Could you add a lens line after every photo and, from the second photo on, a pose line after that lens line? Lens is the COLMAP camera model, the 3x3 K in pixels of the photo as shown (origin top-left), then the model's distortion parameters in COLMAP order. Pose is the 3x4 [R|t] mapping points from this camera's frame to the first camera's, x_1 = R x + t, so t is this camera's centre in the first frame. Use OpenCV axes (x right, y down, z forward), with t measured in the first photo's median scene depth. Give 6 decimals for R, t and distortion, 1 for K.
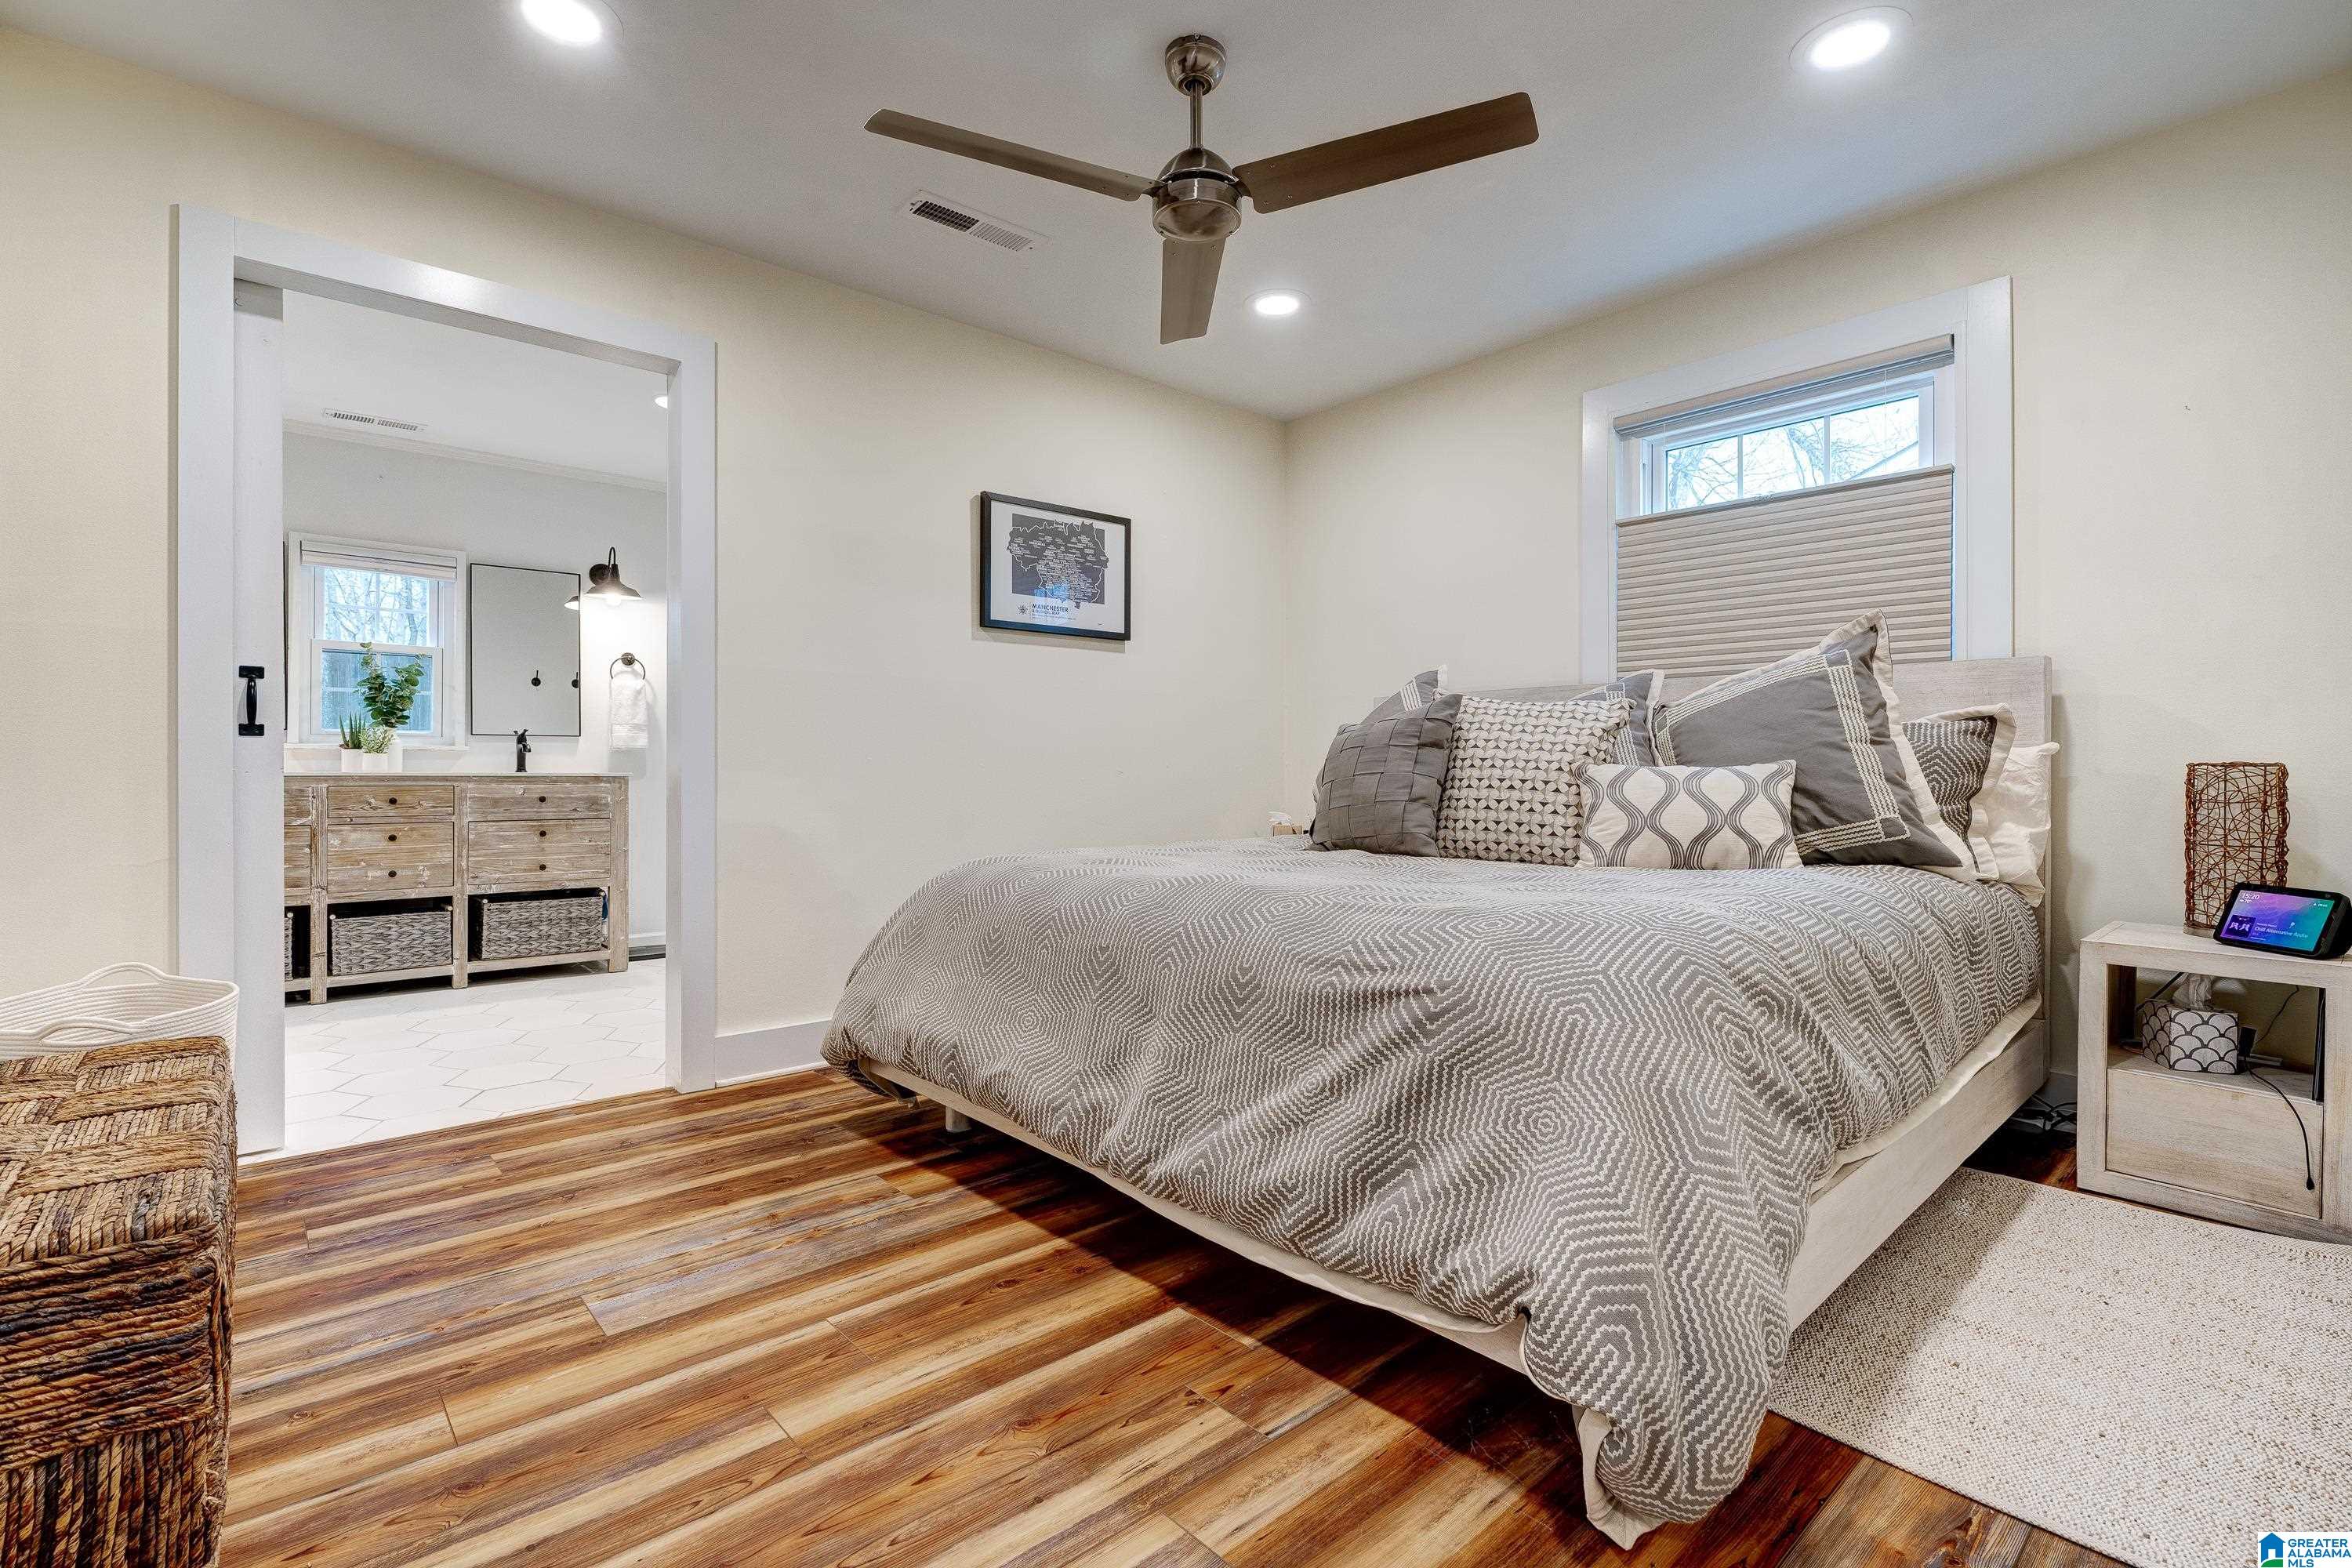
lens RADIAL K [[1082.8, 0, 1176.0], [0, 1082.8, 784.0], [0, 0, 1]] dist [-0.000709, -0.000084]
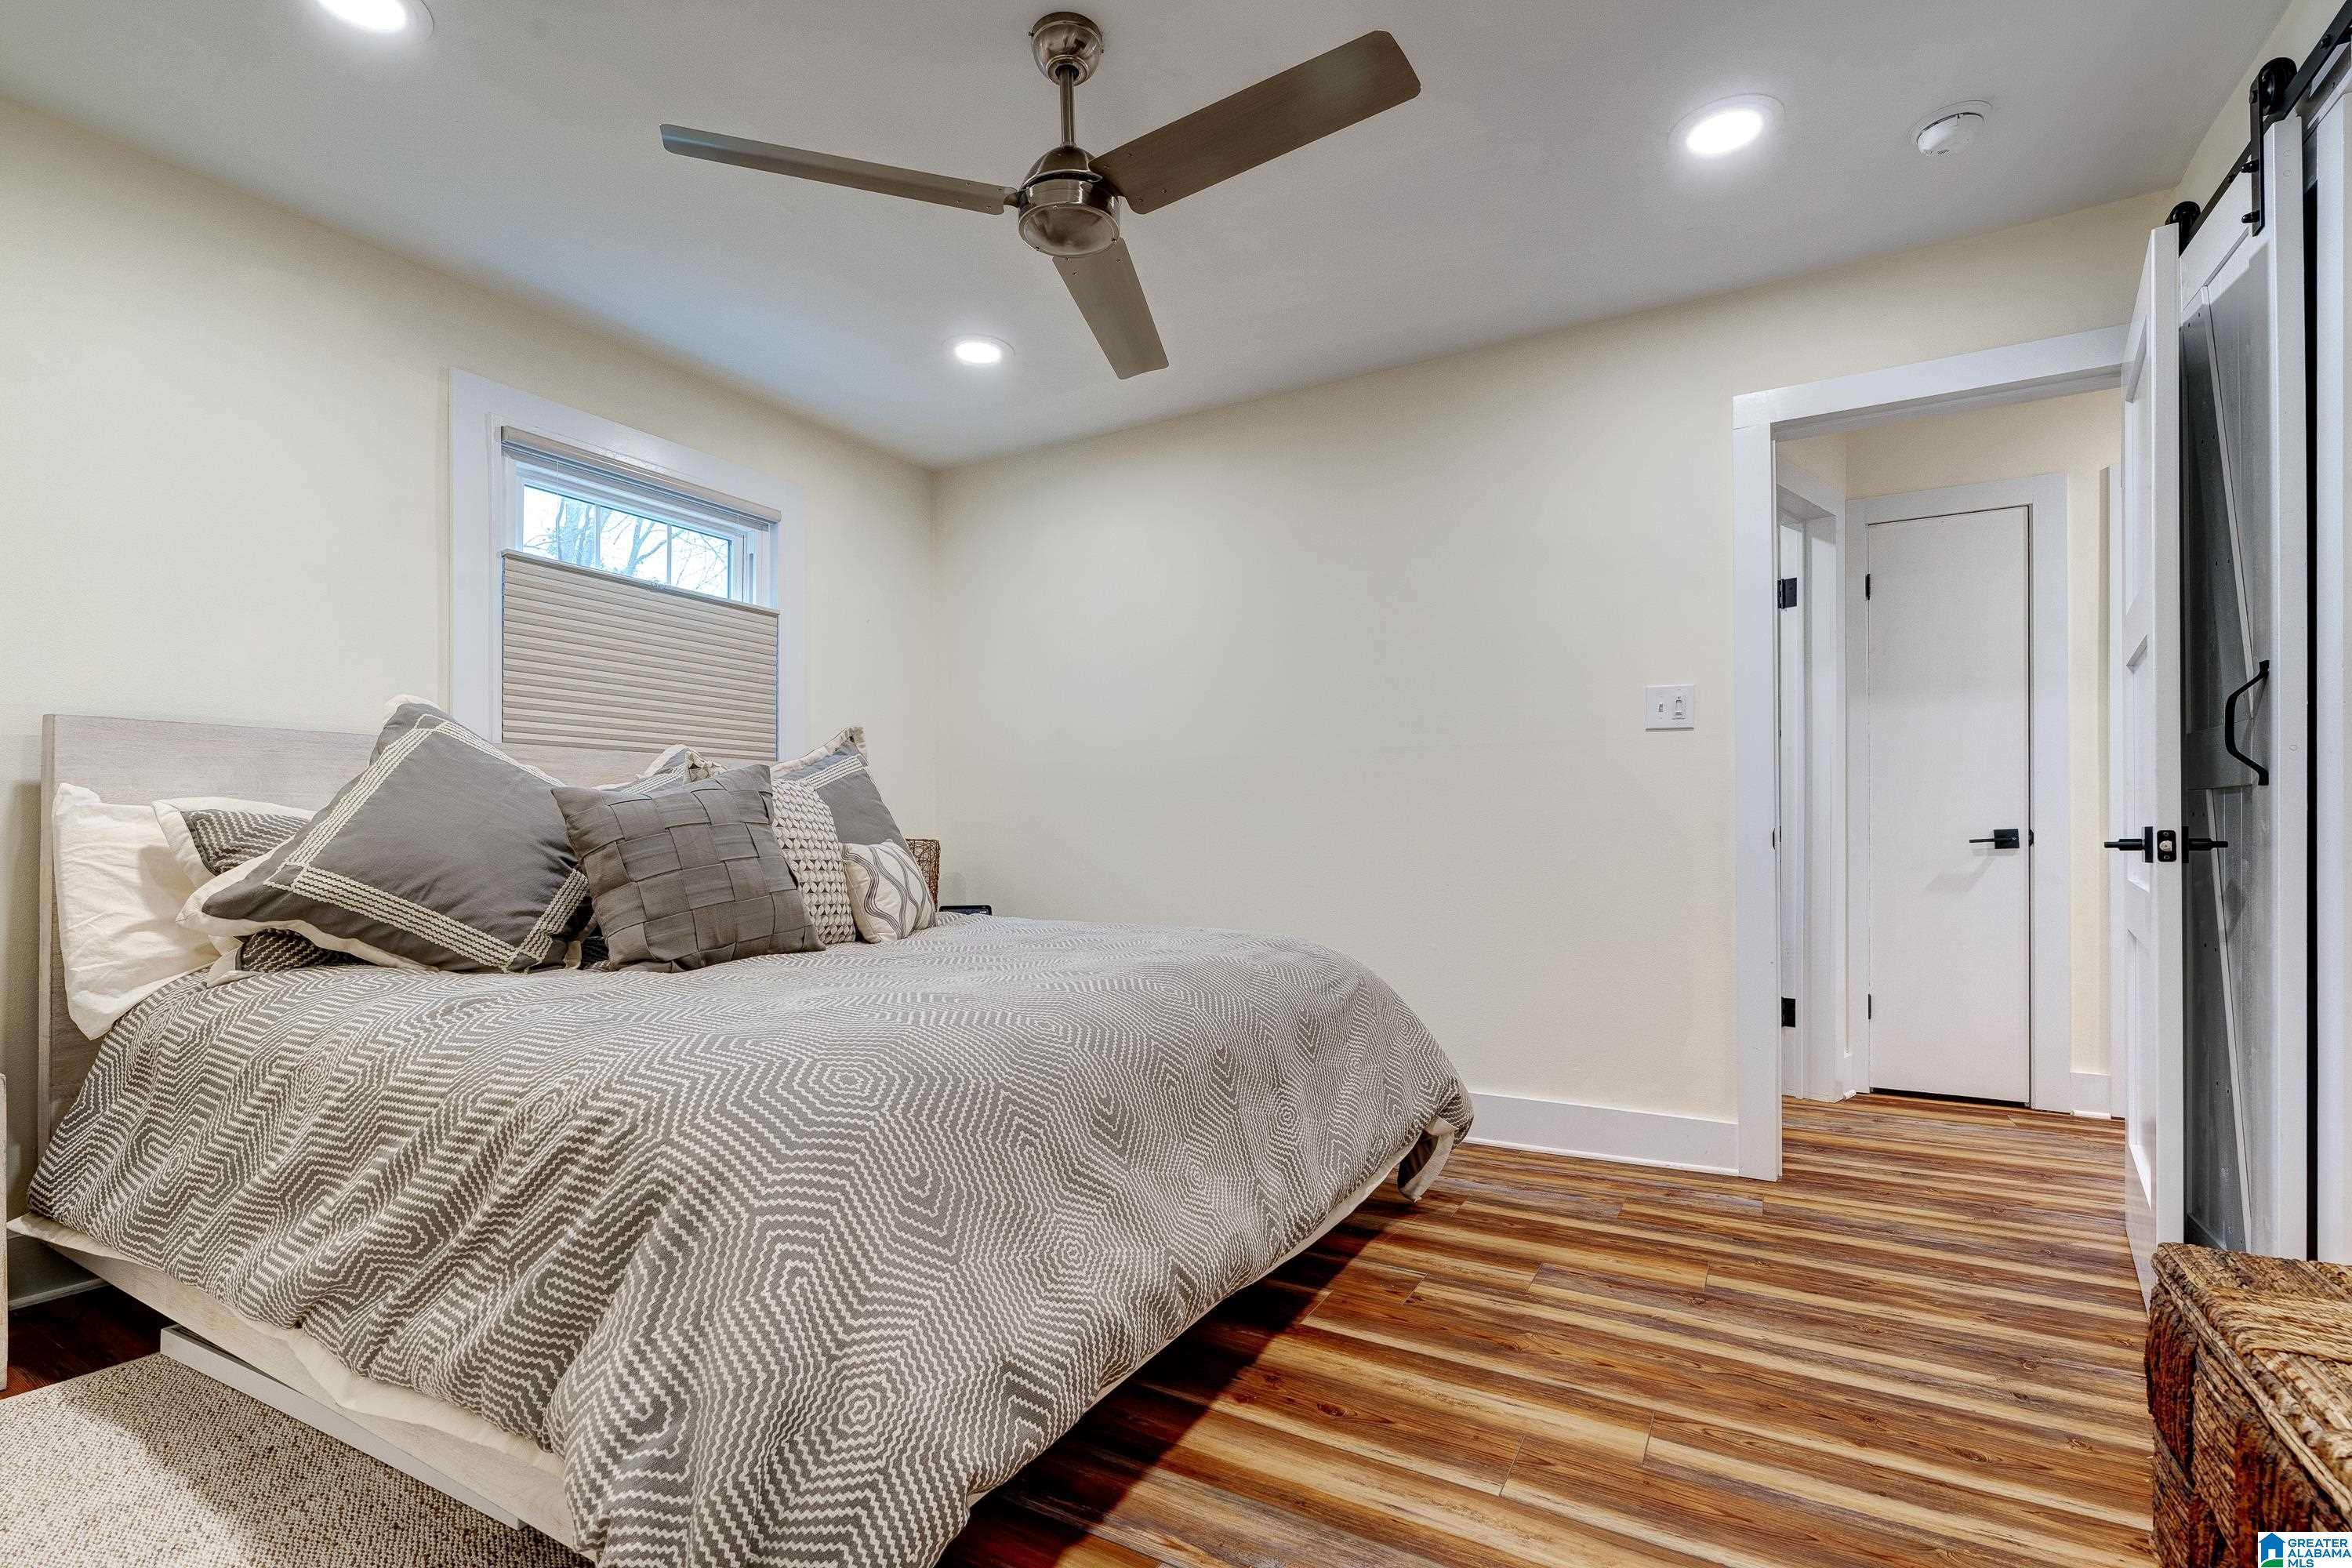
lens RADIAL K [[1068.1, 0, 1176.4], [0, 1068.1, 839.8], [0, 0, 1]] dist [0.000312, 0.000061]
pose [[-0.322167, -0.005992, 0.946664, -0.955583], [0.009793, 0.999905, 0.009662, -0.039370], [-0.946632, 0.012384, -0.322078, 1.380710]]
